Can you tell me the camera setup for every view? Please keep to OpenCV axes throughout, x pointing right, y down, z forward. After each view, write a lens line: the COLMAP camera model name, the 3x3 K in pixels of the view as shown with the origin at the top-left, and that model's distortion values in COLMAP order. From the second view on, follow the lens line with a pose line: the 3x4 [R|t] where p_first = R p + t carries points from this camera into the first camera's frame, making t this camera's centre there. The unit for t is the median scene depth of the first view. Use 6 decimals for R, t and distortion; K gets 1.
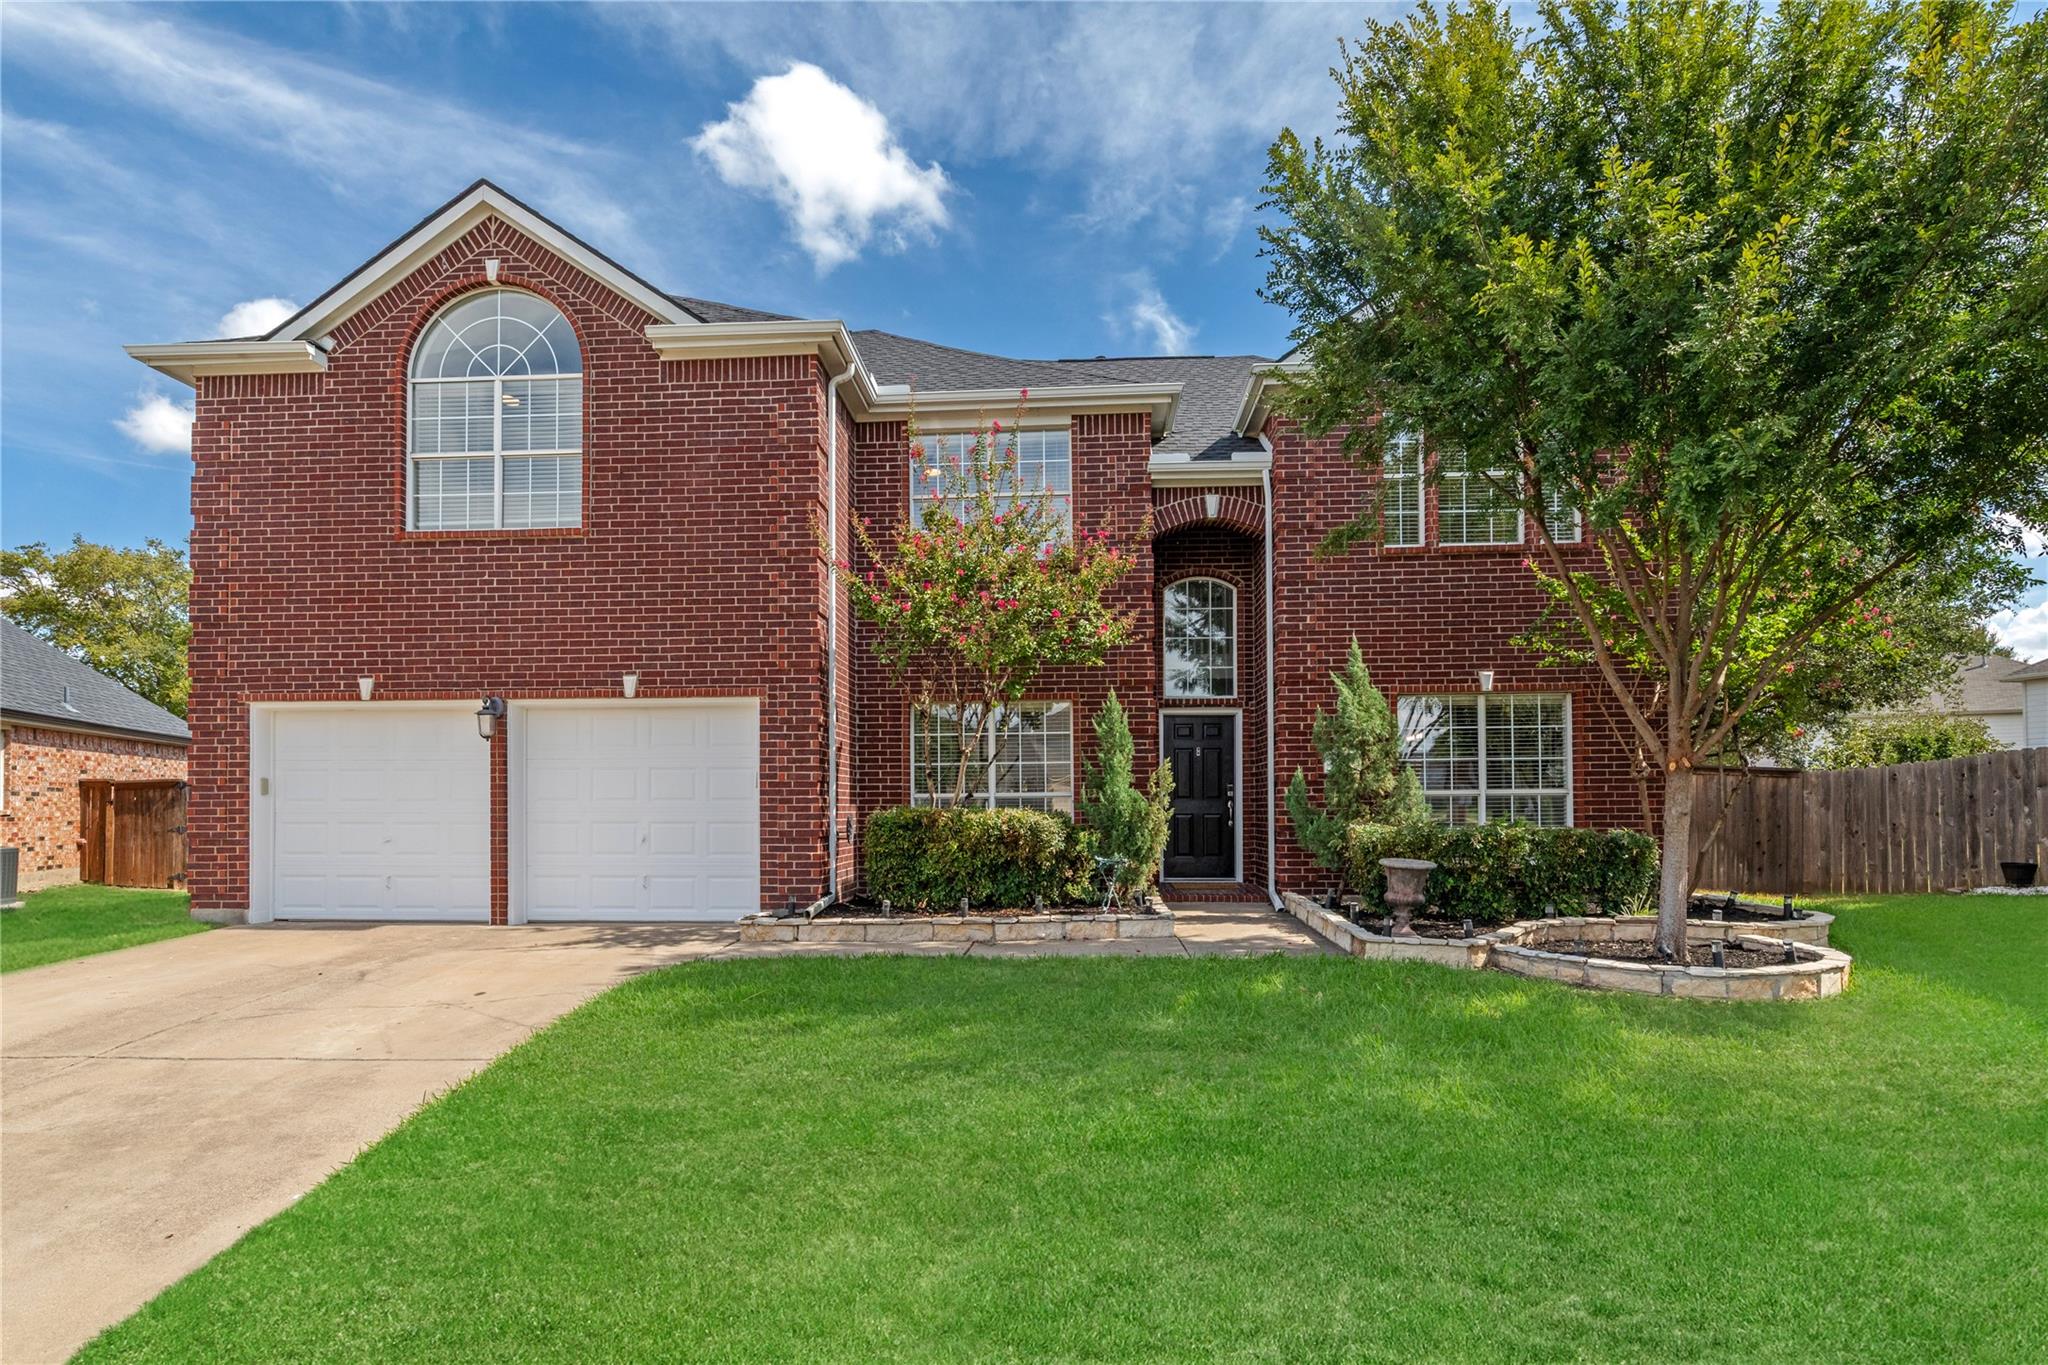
lens RADIAL K [[1041.9, 0, 1024.0], [0, 1041.9, 682.5], [0, 0, 1]] dist [-0.000449, -0.000937]
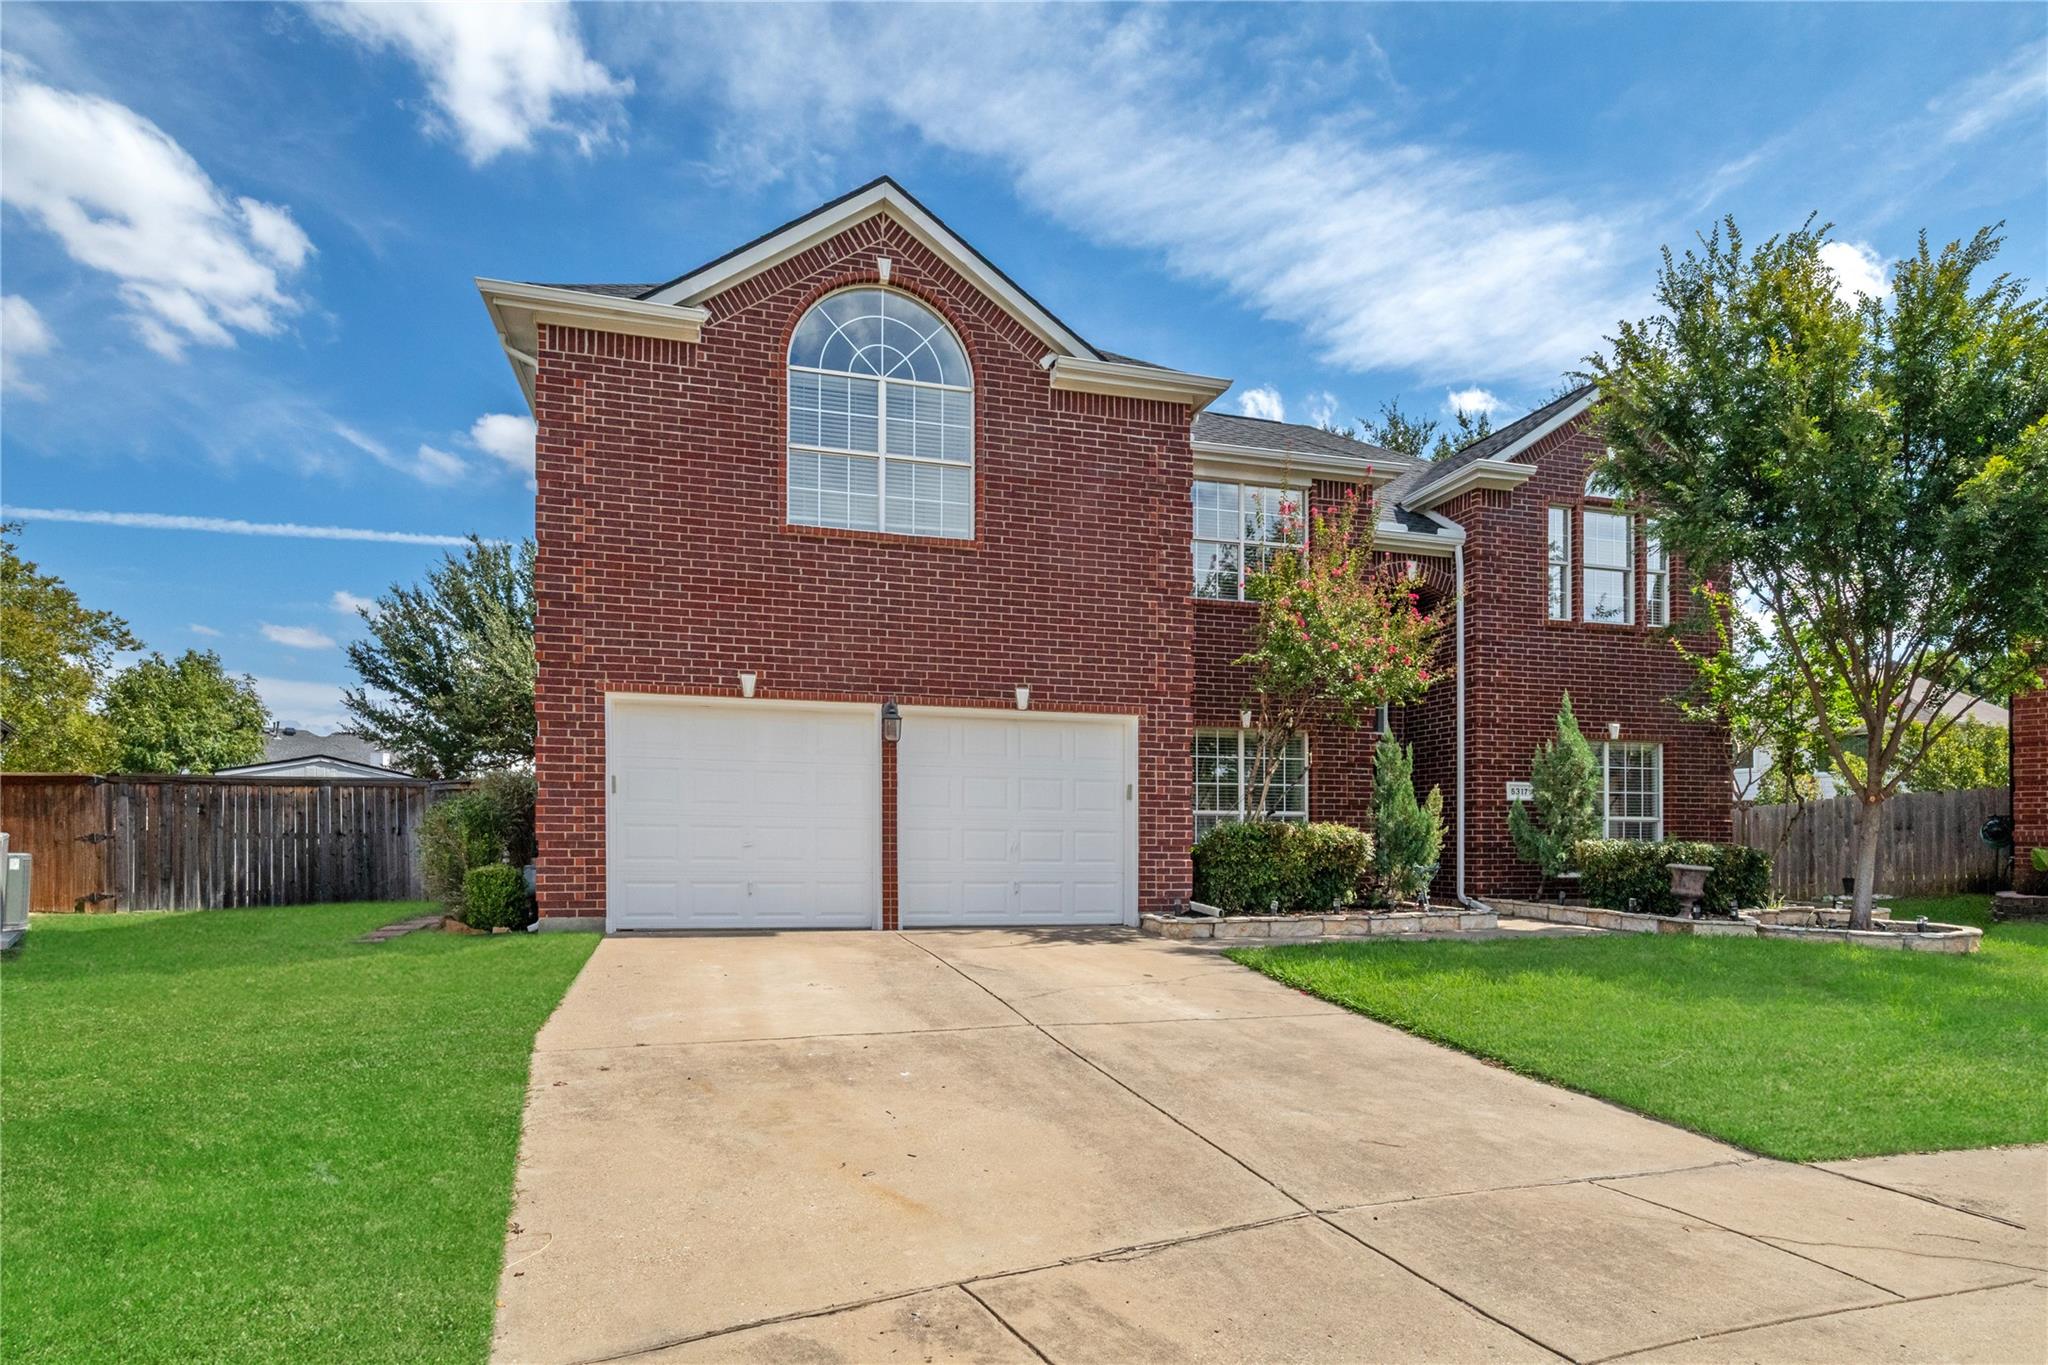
lens RADIAL K [[1137.2, 0, 1024.3], [0, 1137.2, 707.7], [0, 0, 1]] dist [0.001035, -0.000416]
pose [[0.938320, 0.053800, 0.341558, -0.749909], [-0.054735, 0.998477, -0.006905, 0.019856], [-0.341409, -0.012217, 0.939835, -0.065070]]
